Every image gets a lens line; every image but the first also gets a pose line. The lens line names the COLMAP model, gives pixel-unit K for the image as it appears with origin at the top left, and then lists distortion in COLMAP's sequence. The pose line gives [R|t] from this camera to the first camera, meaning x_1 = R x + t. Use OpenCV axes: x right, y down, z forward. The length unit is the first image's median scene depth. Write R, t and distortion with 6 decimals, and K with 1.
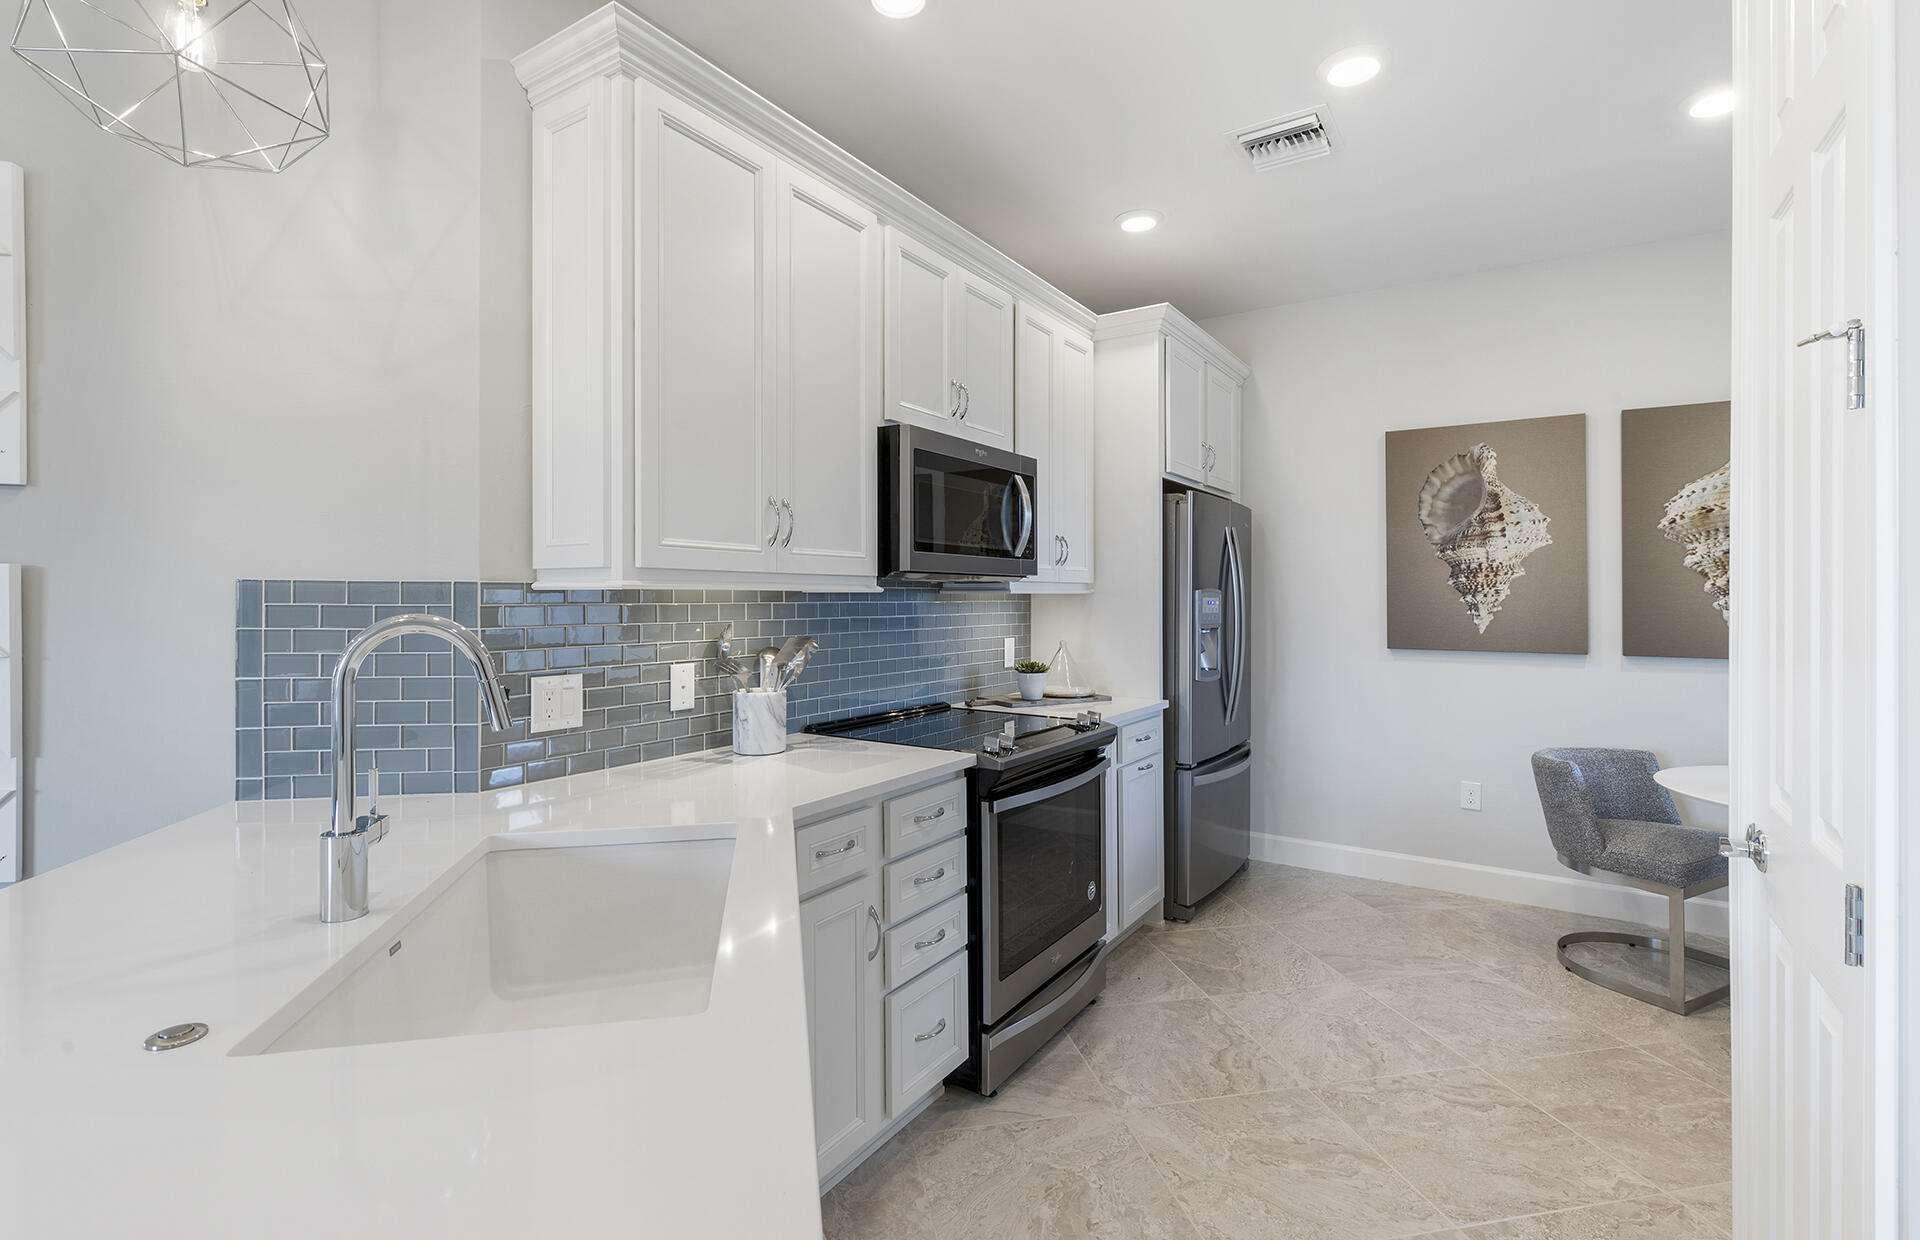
lens RADIAL K [[877.7, 0, 952.4], [0, 877.7, 587.6], [0, 0, 1]] dist [-0.001025, -0.000413]
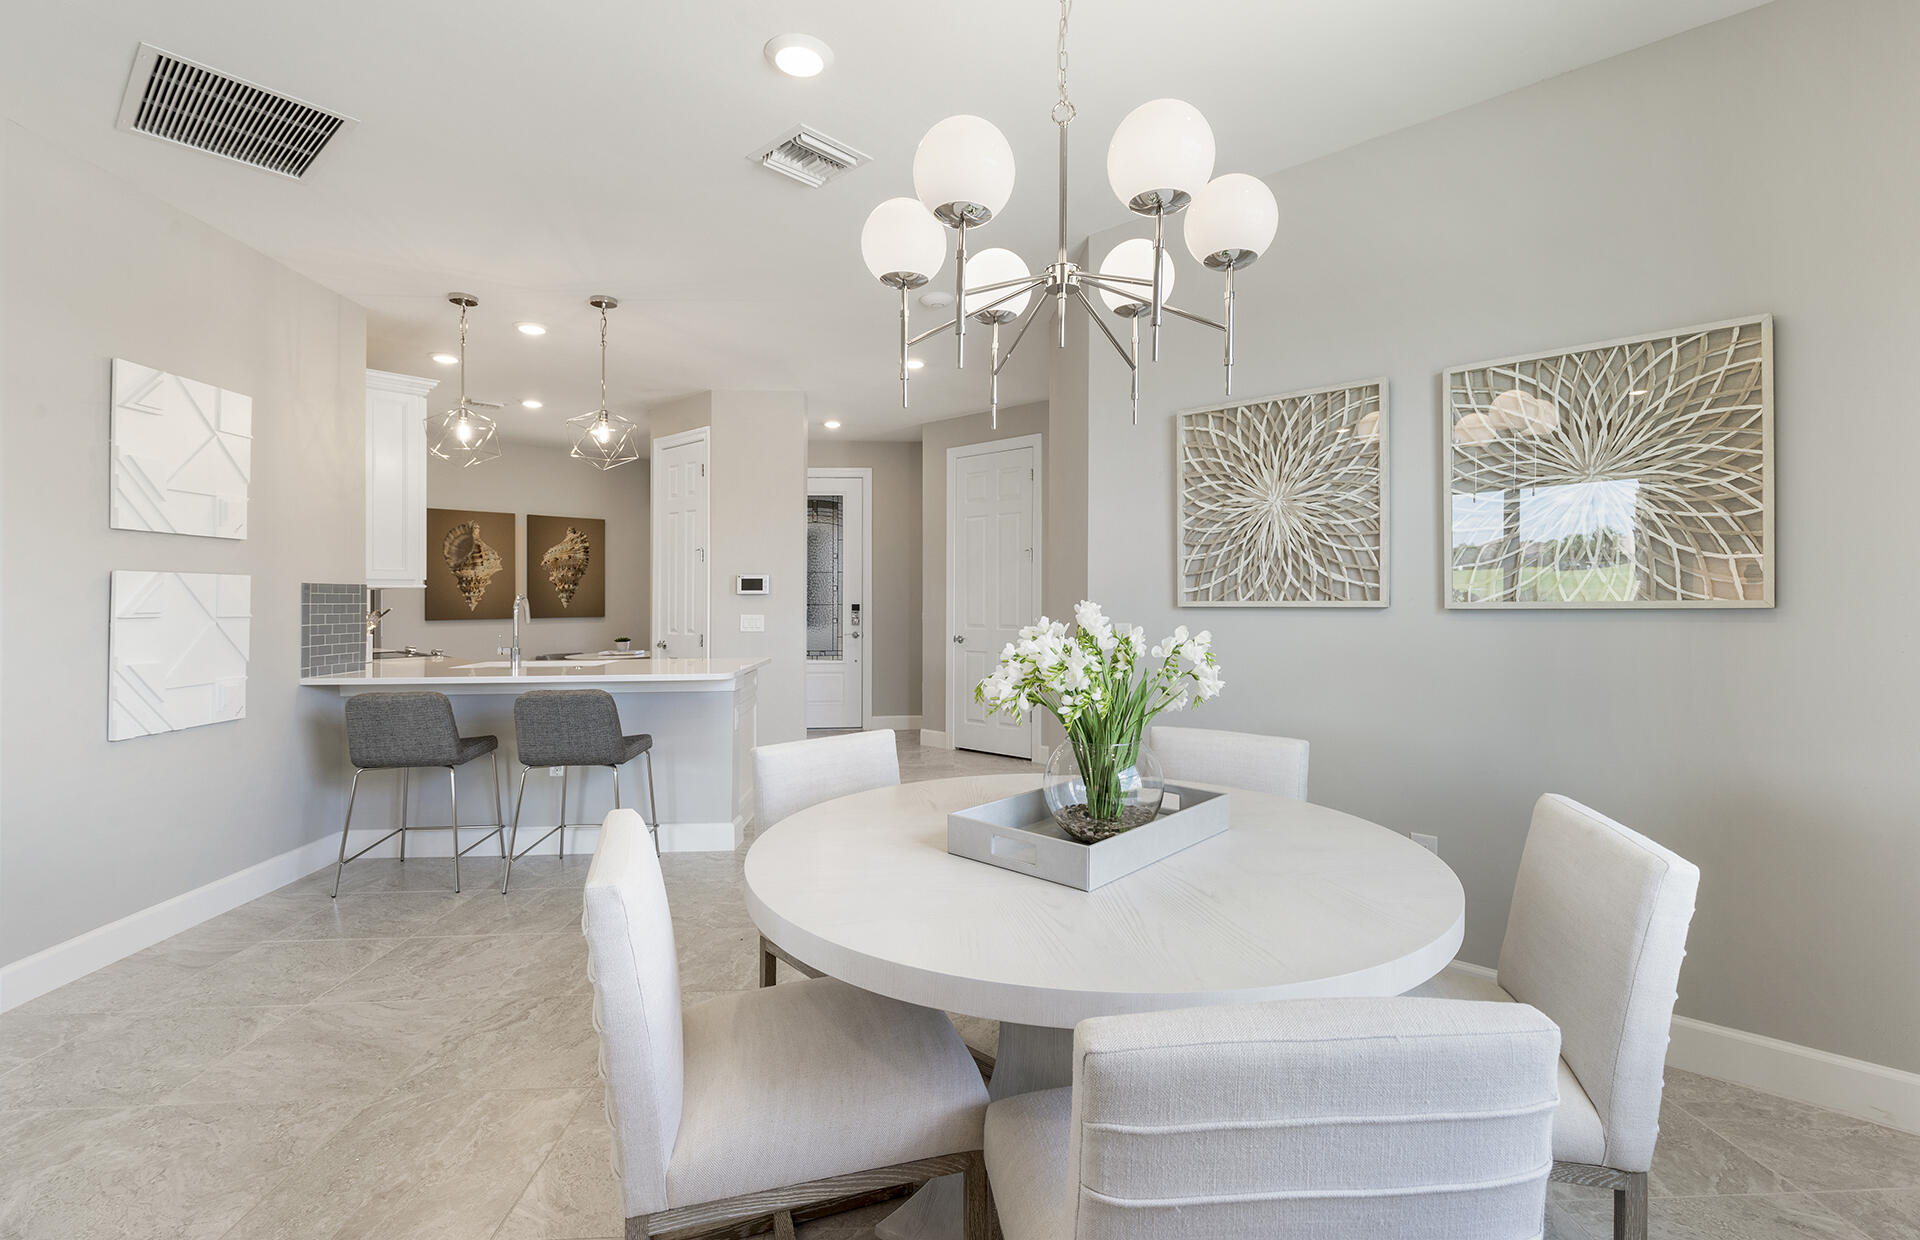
lens RADIAL K [[865.0, 0, 969.6], [0, 865.0, 598.6], [0, 0, 1]] dist [-0.000088, -0.000176]
pose [[0.149257, -0.005149, 0.988785, -1.280730], [-0.003885, 0.999976, 0.005794, 0.005918], [-0.988791, -0.004706, 0.149233, -0.491798]]
